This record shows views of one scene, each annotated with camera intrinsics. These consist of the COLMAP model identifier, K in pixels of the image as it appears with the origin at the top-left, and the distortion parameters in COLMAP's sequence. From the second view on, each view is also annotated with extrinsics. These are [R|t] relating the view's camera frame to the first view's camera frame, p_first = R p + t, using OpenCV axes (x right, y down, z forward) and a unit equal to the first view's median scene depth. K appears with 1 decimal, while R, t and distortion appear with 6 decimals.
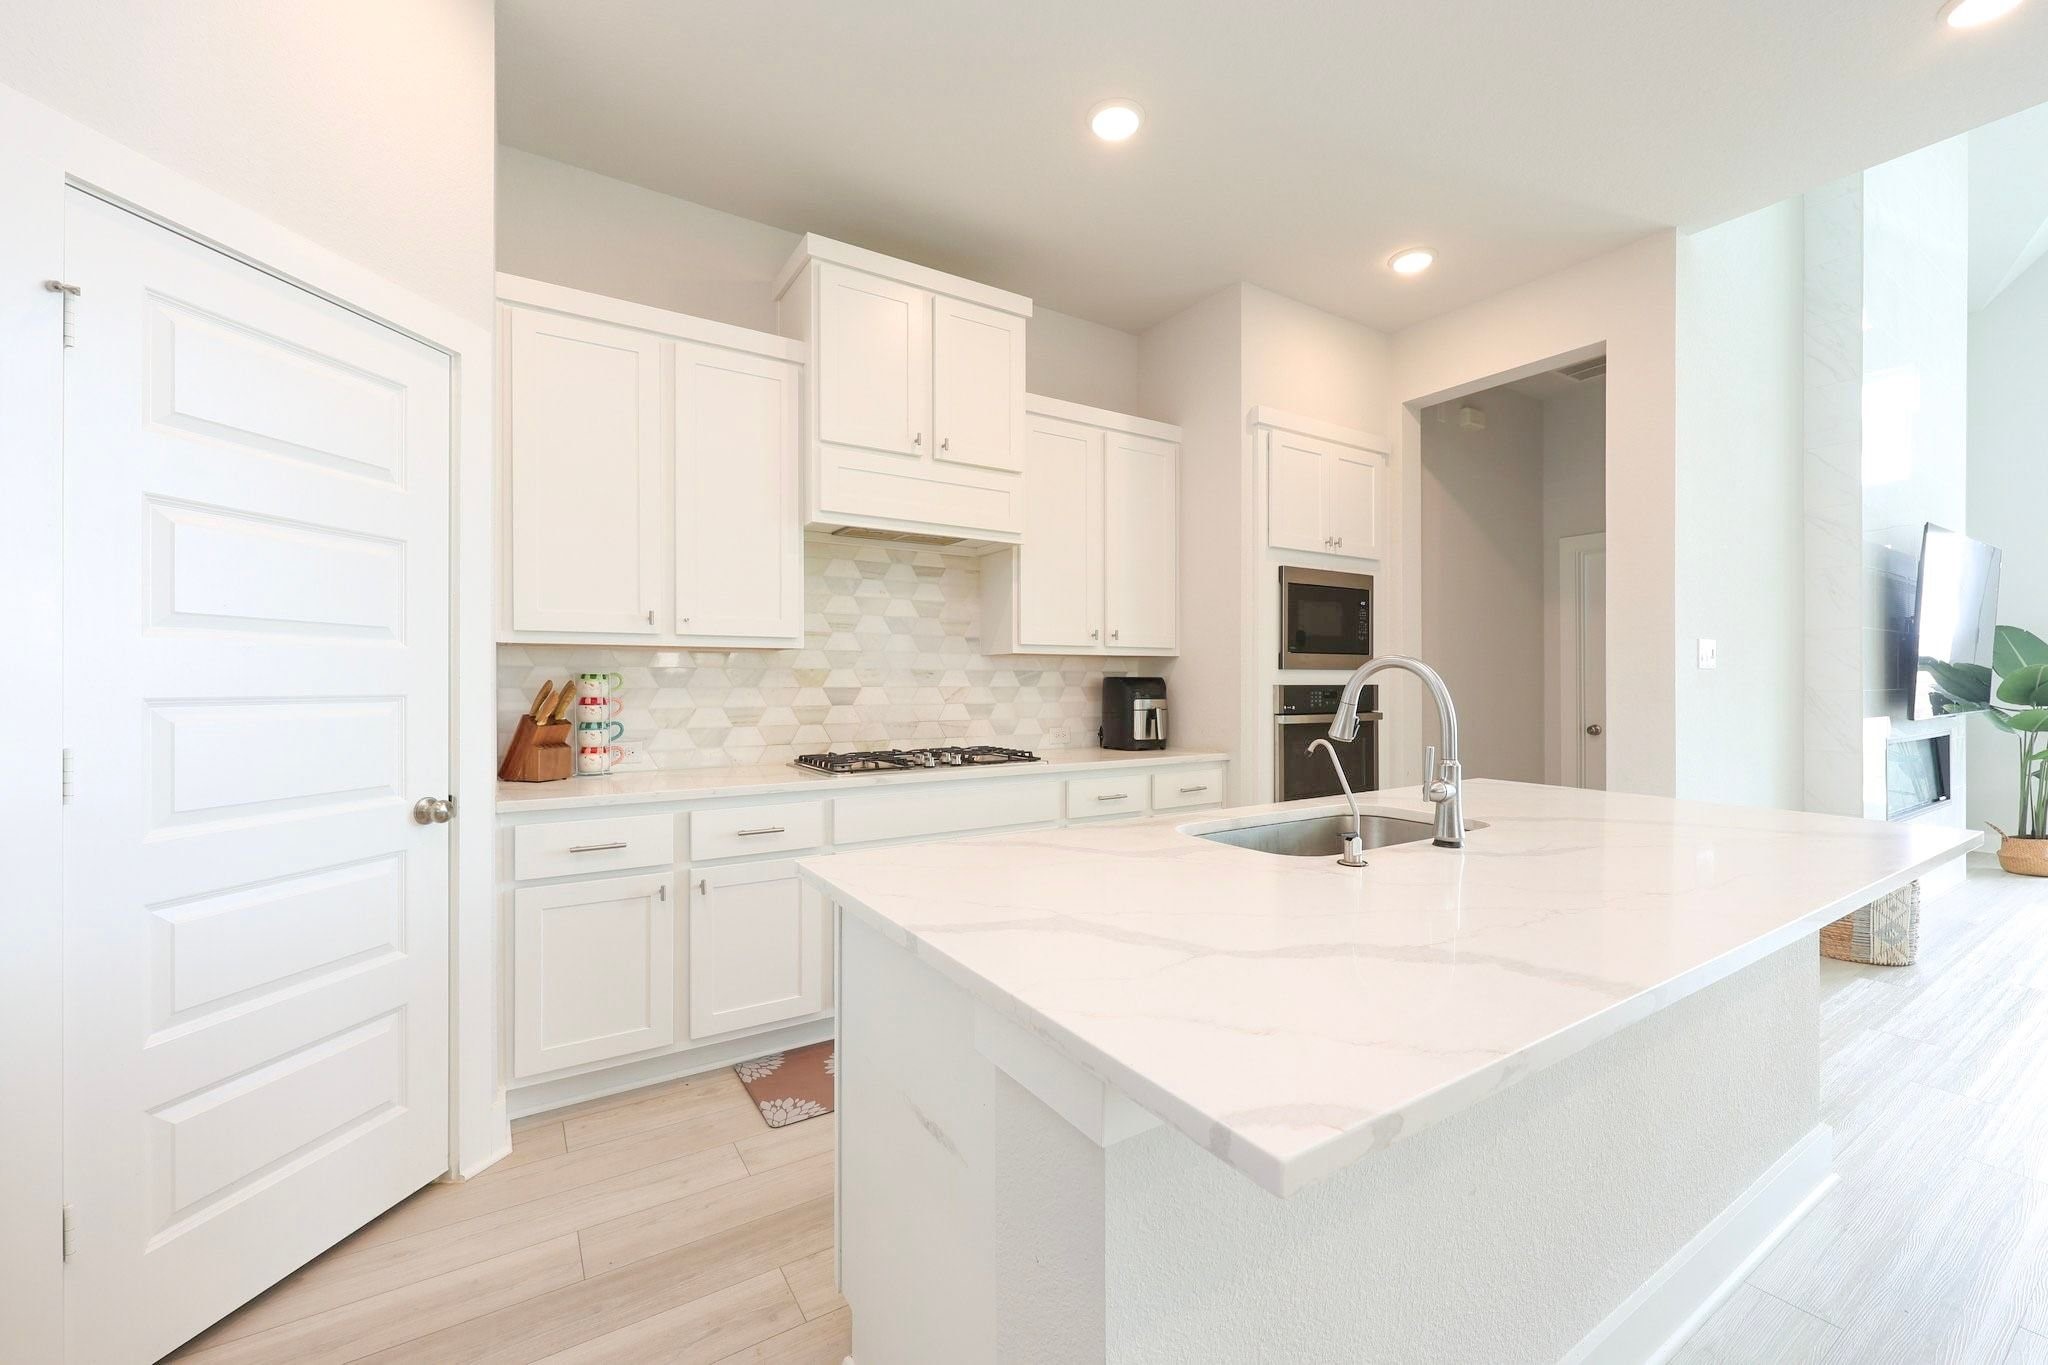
lens RADIAL K [[825.8, 0, 1024.0], [0, 825.8, 682.5], [0, 0, 1]] dist [-0.003470, 0.000081]
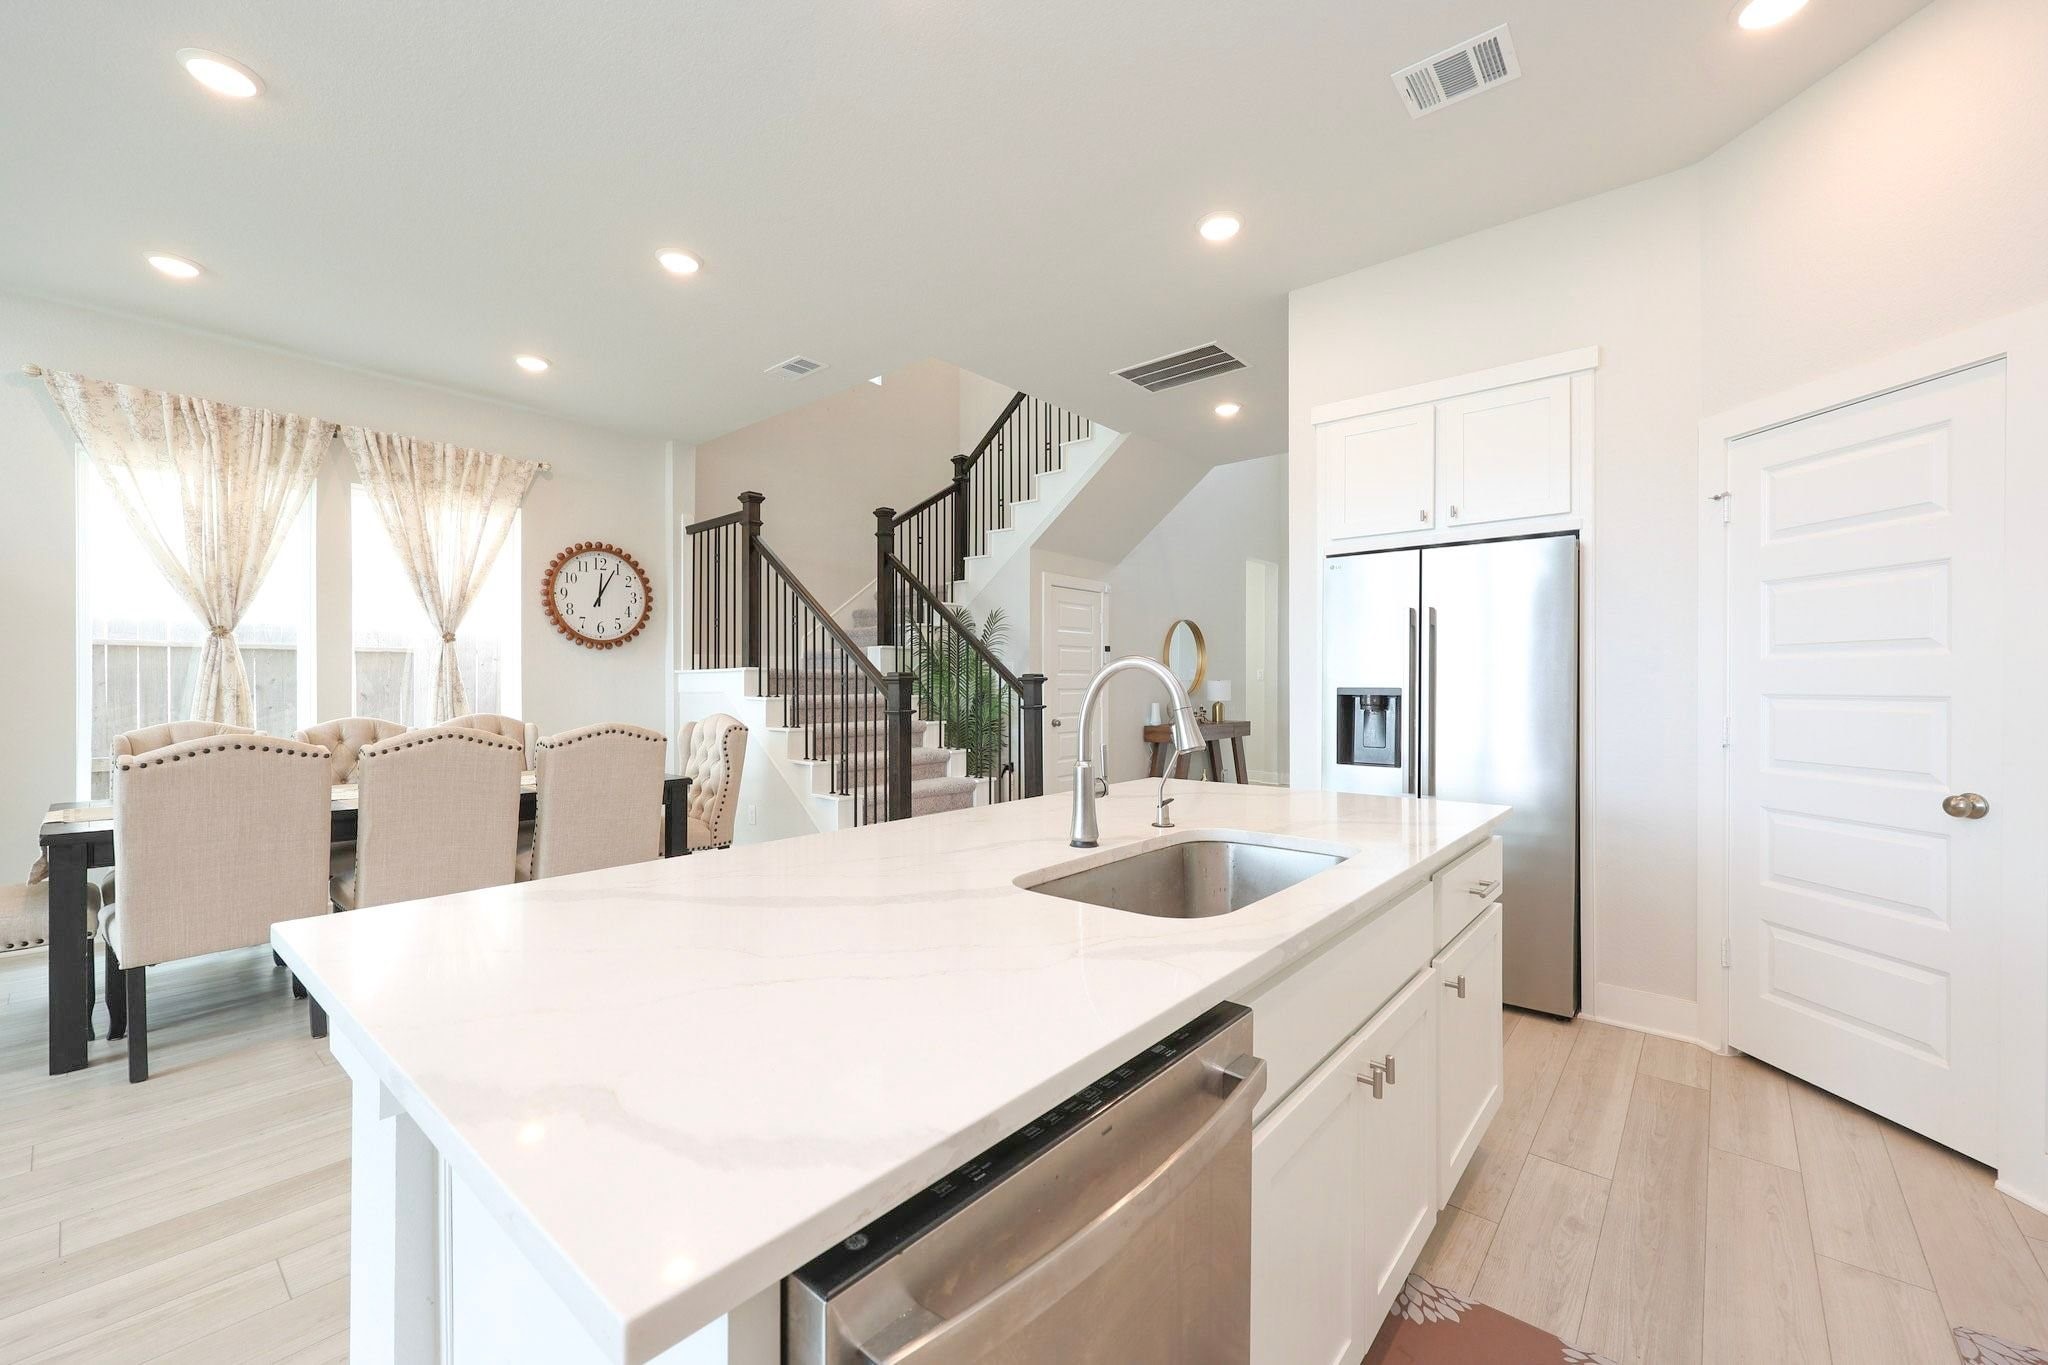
lens RADIAL K [[825.8, 0, 1024.0], [0, 825.8, 682.5], [0, 0, 1]] dist [-0.003470, 0.000081]
pose [[-0.955993, 0.000432, -0.293390, 0.889509], [-0.000898, 0.999990, 0.004397, -0.008747], [0.293389, 0.004467, -0.955983, 1.951223]]
